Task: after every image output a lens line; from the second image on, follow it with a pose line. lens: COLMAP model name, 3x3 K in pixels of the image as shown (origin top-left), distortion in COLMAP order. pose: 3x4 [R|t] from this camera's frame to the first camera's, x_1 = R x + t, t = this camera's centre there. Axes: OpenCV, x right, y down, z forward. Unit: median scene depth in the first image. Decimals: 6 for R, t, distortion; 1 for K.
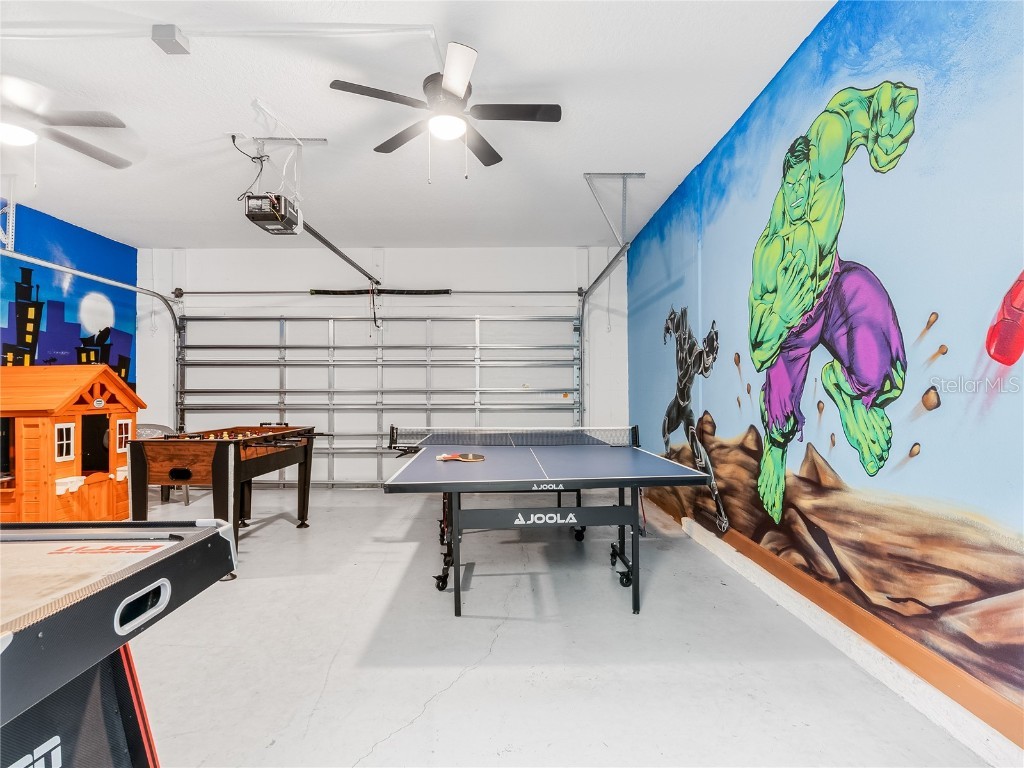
lens RADIAL K [[536.5, 0, 515.3], [0, 536.5, 391.7], [0, 0, 1]] dist [-0.000920, 0.000896]
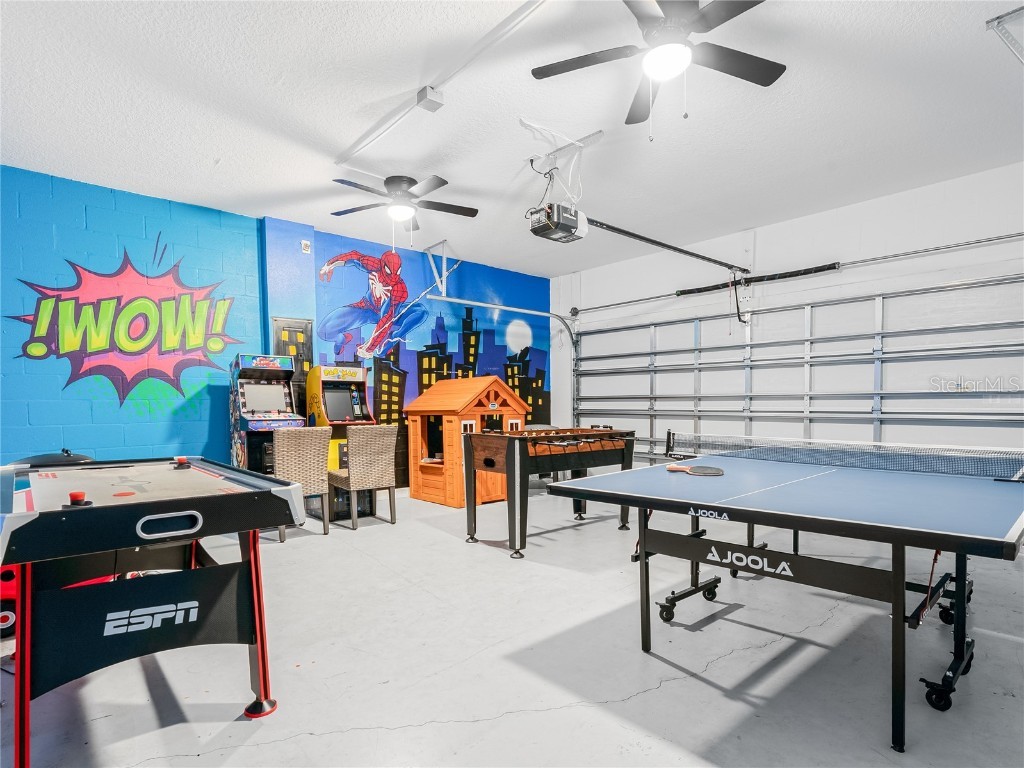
lens RADIAL K [[548.6, 0, 512.6], [0, 548.6, 434.2], [0, 0, 1]] dist [-0.001196, -0.000207]
pose [[0.650975, 0.042992, -0.757881, 0.233233], [-0.000554, 0.998422, 0.056161, 0.014008], [0.759099, -0.036140, 0.649971, 0.163984]]
